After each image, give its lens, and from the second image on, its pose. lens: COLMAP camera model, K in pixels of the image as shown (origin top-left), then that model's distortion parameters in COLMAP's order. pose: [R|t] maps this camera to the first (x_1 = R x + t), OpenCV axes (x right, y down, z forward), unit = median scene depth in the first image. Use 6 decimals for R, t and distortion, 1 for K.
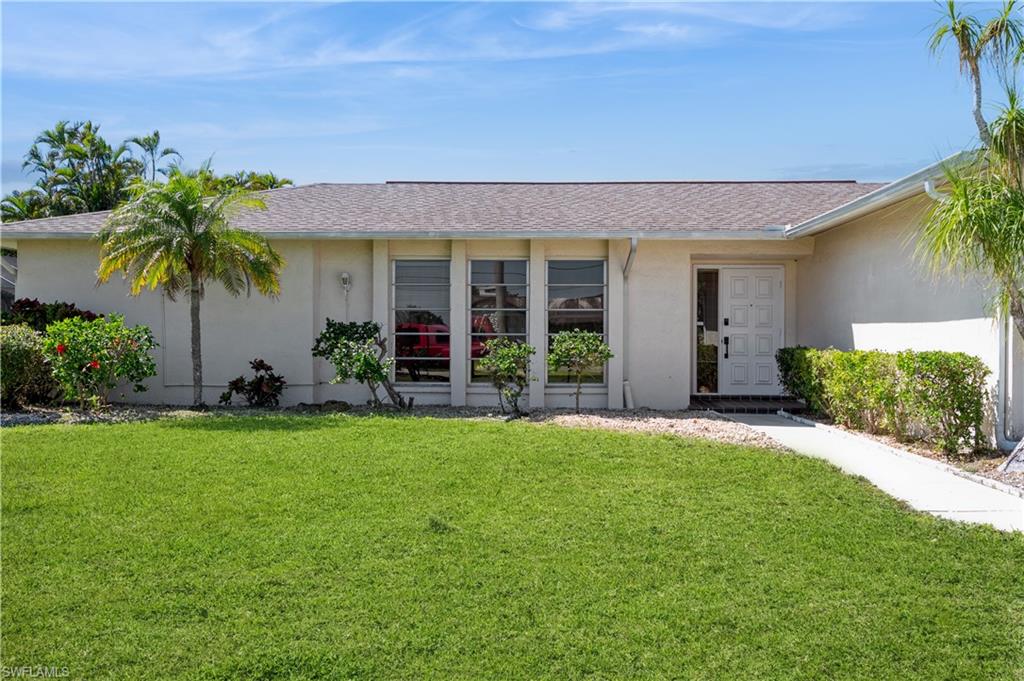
lens RADIAL K [[892.9, 0, 512.4], [0, 892.9, 338.9], [0, 0, 1]] dist [0.015805, 0.001250]
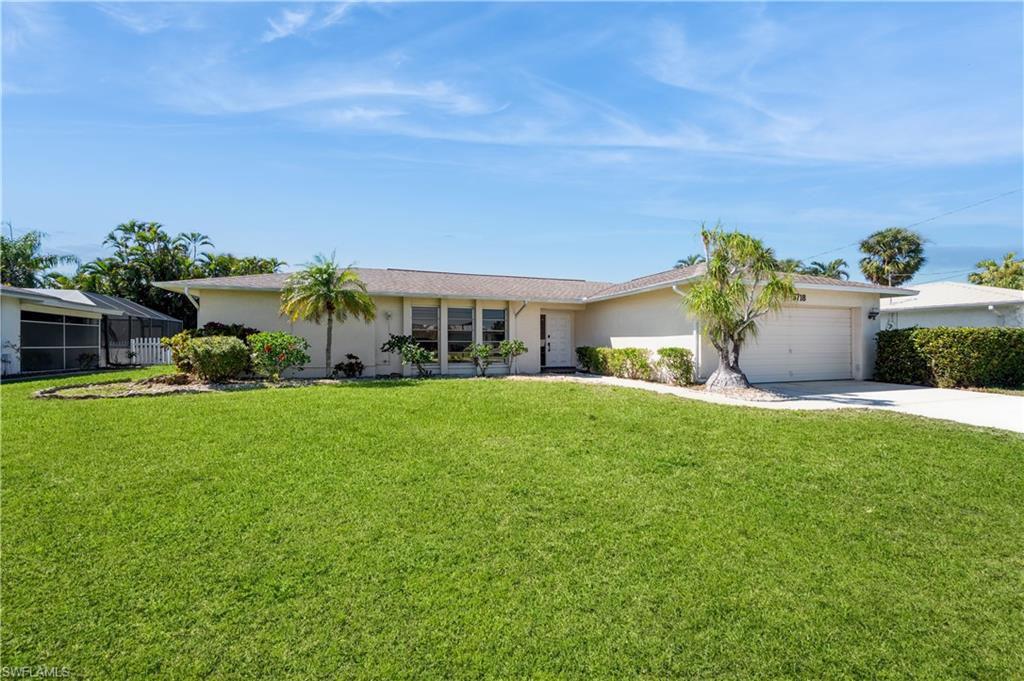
lens RADIAL K [[404.7, 0, 510.9], [0, 404.7, 345.3], [0, 0, 1]] dist [0.003314, 0.000132]
pose [[0.936965, -0.003198, 0.349408, -0.254346], [0.001828, 0.999989, 0.004251, 0.000355], [-0.349418, -0.003344, 0.936961, 0.009576]]
